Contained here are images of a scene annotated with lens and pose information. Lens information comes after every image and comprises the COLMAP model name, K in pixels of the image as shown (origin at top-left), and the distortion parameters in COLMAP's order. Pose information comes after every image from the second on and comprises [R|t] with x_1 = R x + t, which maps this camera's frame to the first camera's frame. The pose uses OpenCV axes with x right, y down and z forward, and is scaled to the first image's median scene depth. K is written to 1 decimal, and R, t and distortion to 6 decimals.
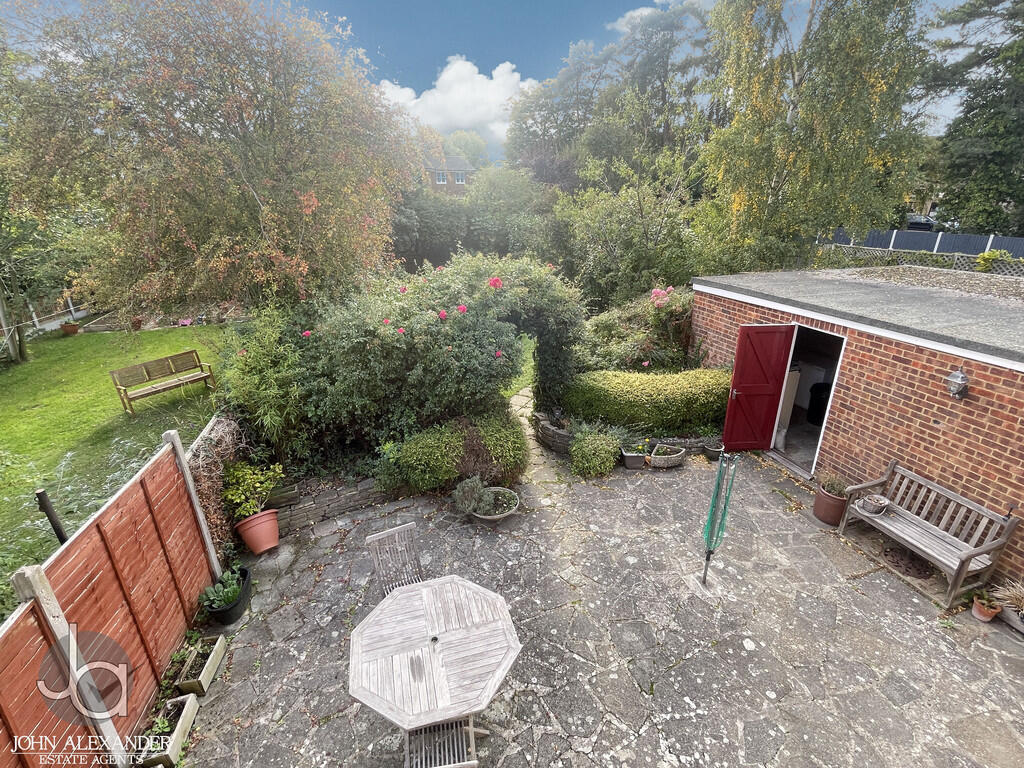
lens RADIAL K [[492.0, 0, 510.9], [0, 492.0, 381.1], [0, 0, 1]] dist [-0.002701, 0.004182]
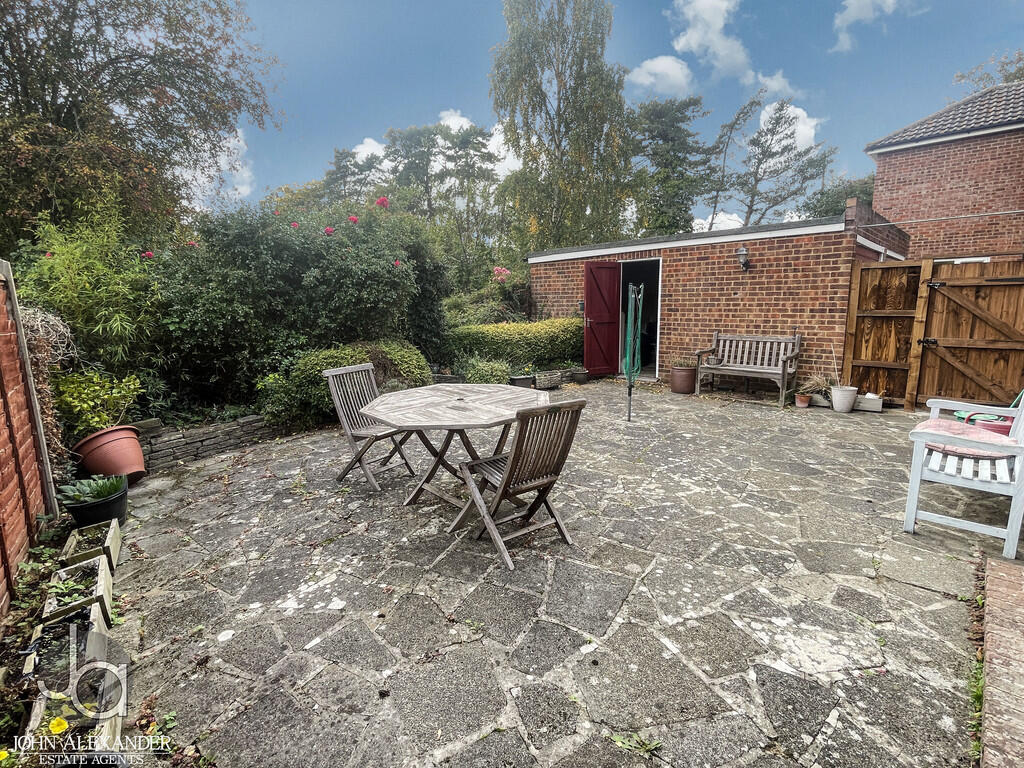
lens RADIAL K [[492.0, 0, 510.6], [0, 492.0, 378.8], [0, 0, 1]] dist [-0.002701, 0.004182]
pose [[0.895843, -0.076656, 0.437710, -0.268907], [0.171870, 0.968122, -0.182212, 0.386996], [-0.409788, 0.238463, 0.880460, 0.088599]]
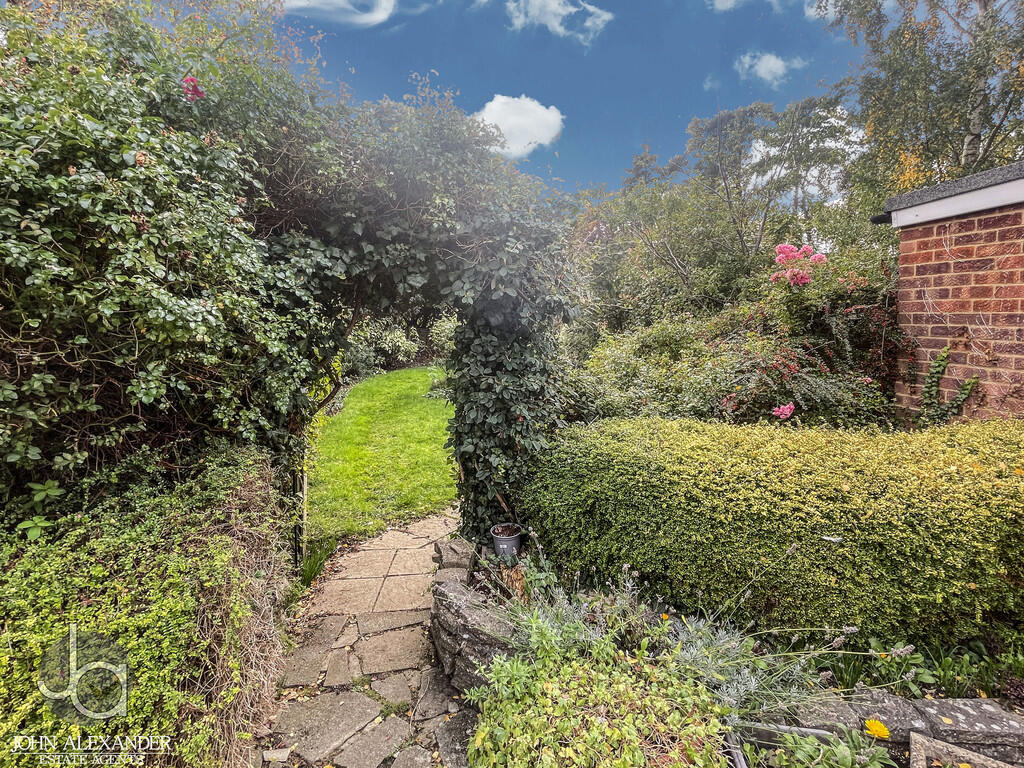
lens RADIAL K [[492.0, 0, 510.7], [0, 492.0, 345.6], [0, 0, 1]] dist [-0.002701, 0.004182]
pose [[0.987570, 0.019068, -0.156017, 0.189861], [-0.067187, 0.948570, -0.309355, 0.054474], [0.142094, 0.315992, 0.938061, 0.868385]]
